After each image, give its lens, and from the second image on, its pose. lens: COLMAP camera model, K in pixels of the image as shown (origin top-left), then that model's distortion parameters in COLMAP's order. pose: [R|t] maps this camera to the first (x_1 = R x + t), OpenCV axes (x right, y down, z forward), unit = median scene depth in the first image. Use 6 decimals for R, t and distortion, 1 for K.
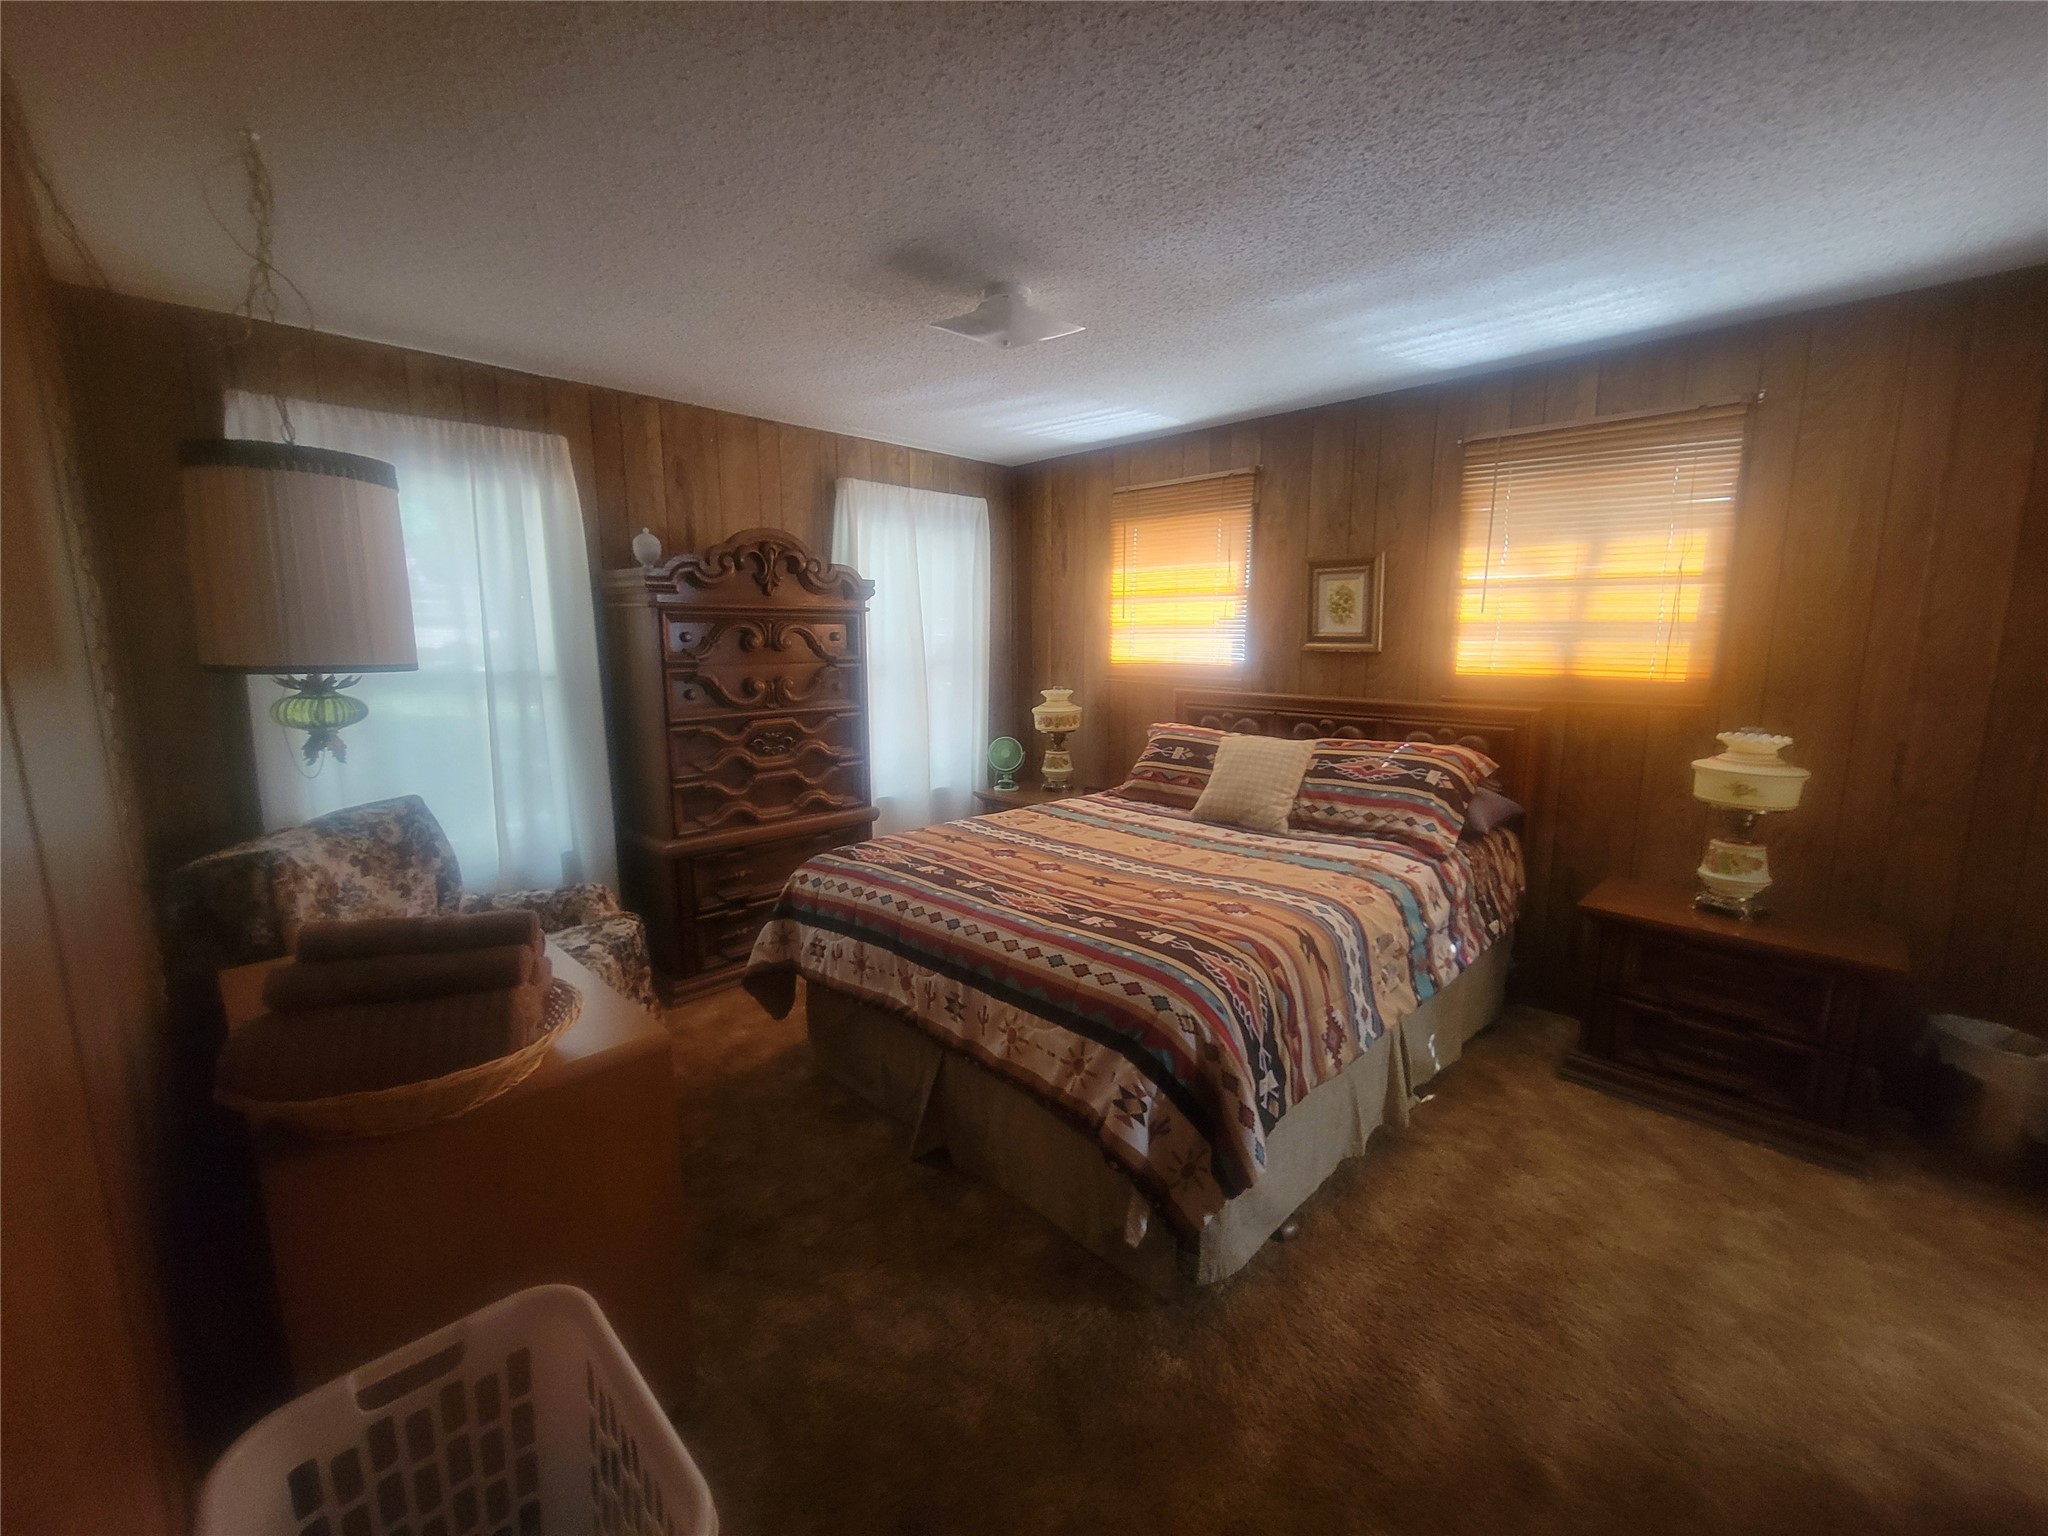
lens RADIAL K [[828.1, 0, 1024.0], [0, 828.1, 768.0], [0, 0, 1]] dist [0.002153, 0.000003]
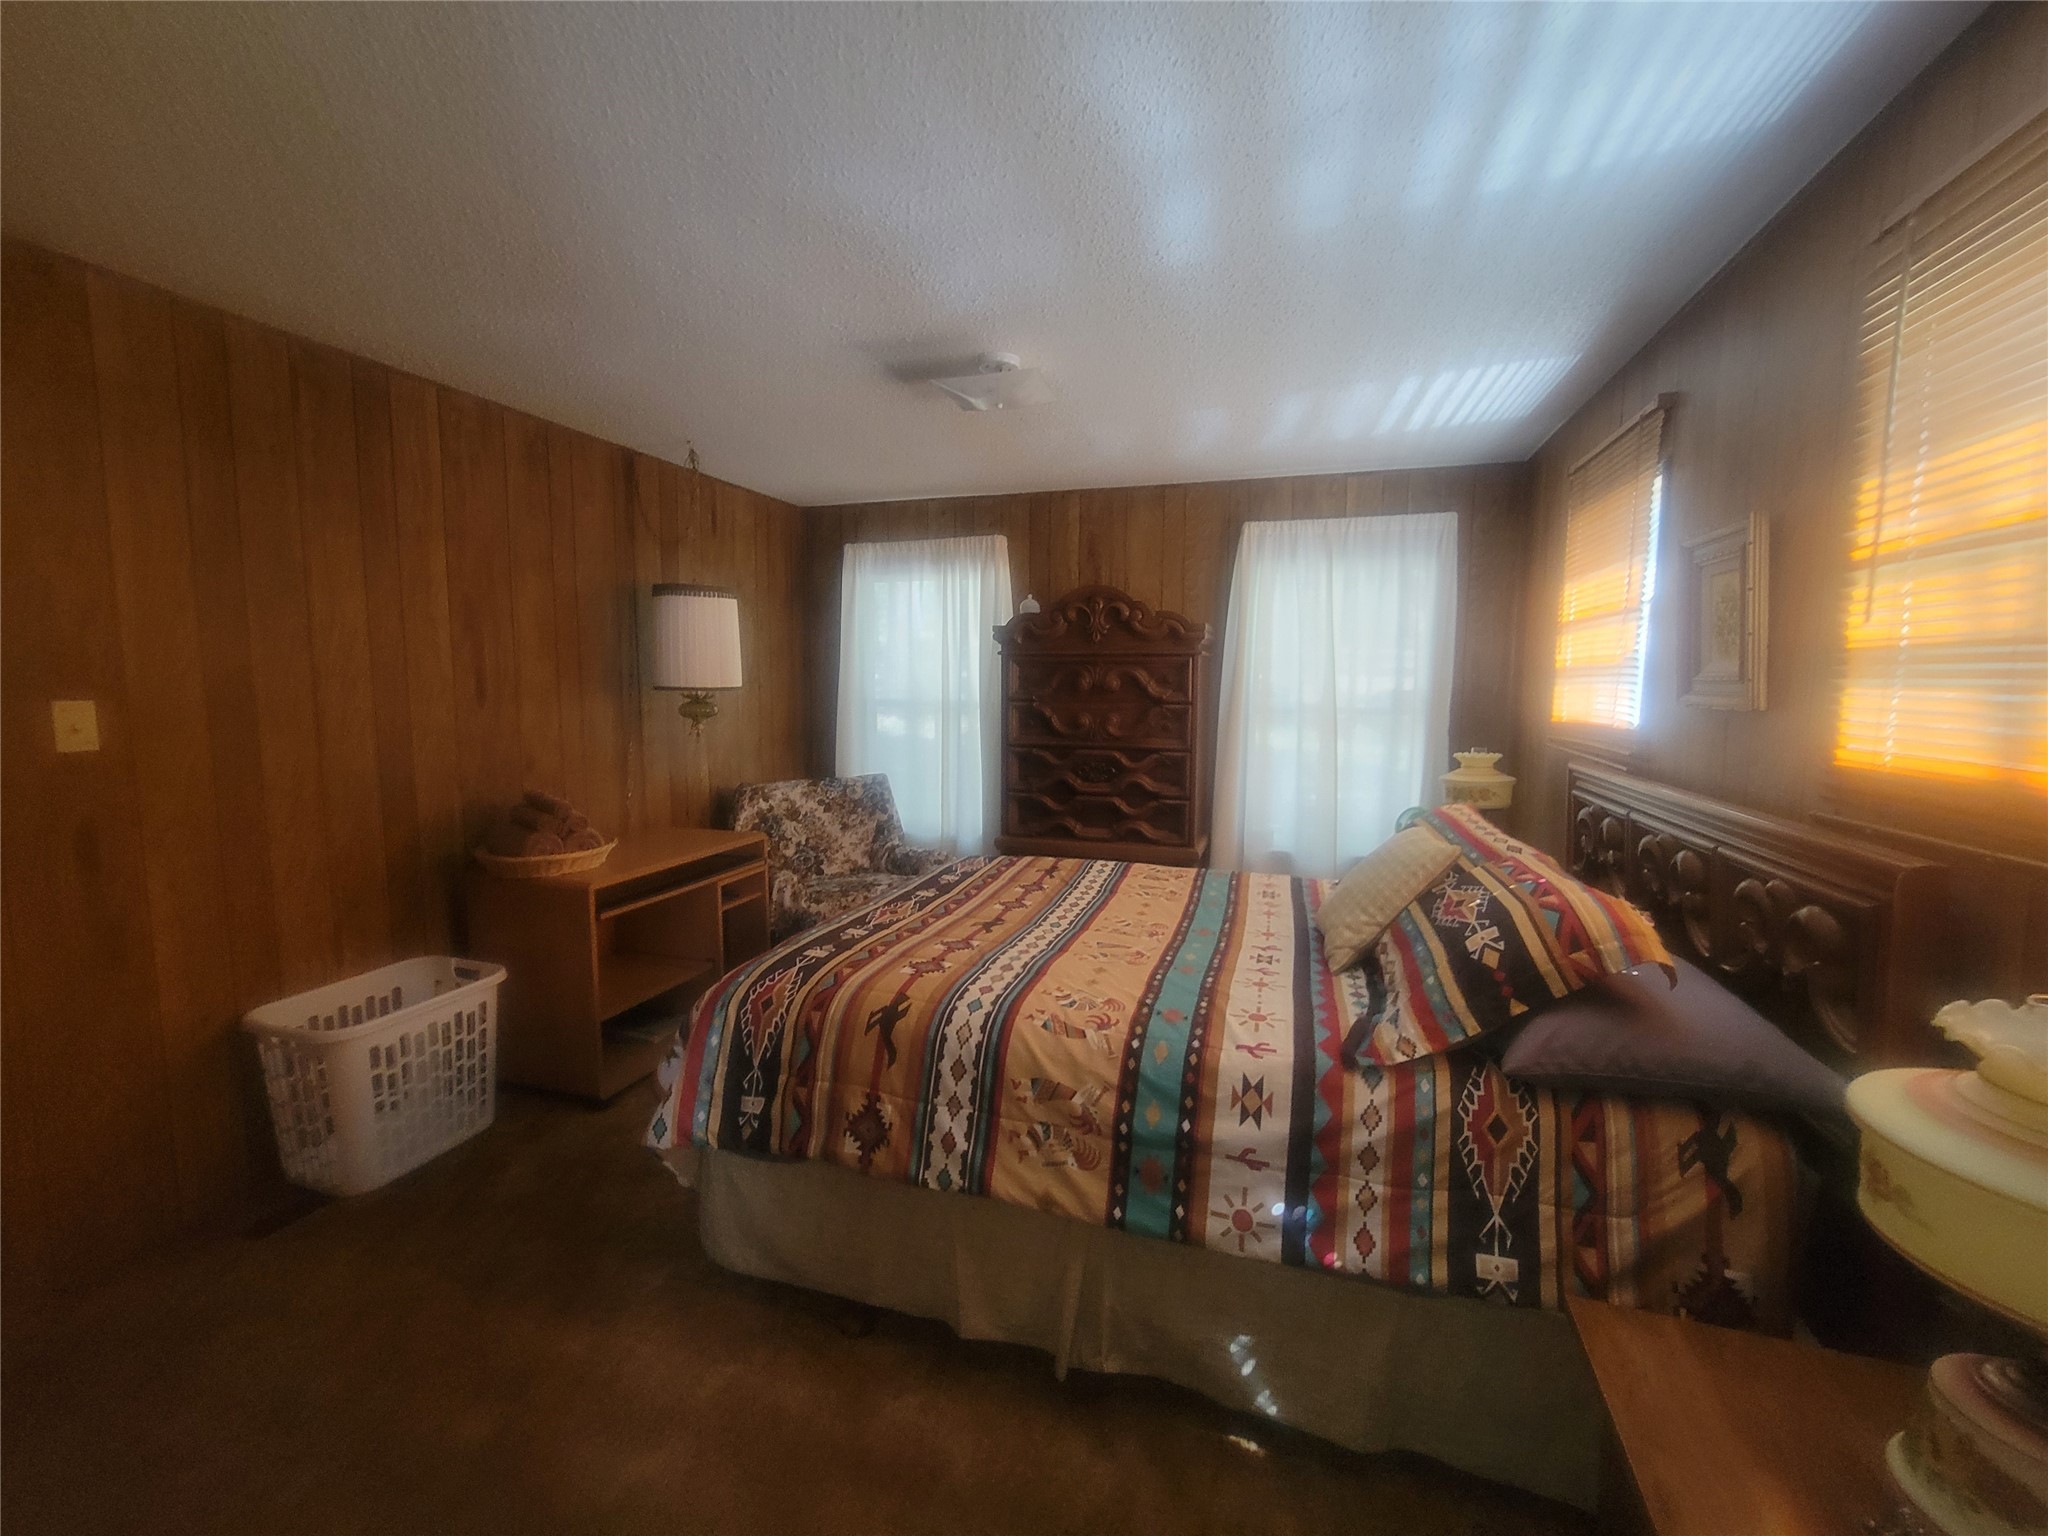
lens RADIAL K [[828.1, 0, 1024.0], [0, 828.1, 768.0], [0, 0, 1]] dist [0.002153, 0.000003]
pose [[0.463811, 0.098362, -0.880457, 0.857349], [-0.152144, 0.987896, 0.030218, -0.072042], [0.872772, 0.119940, 0.473162, 0.501824]]
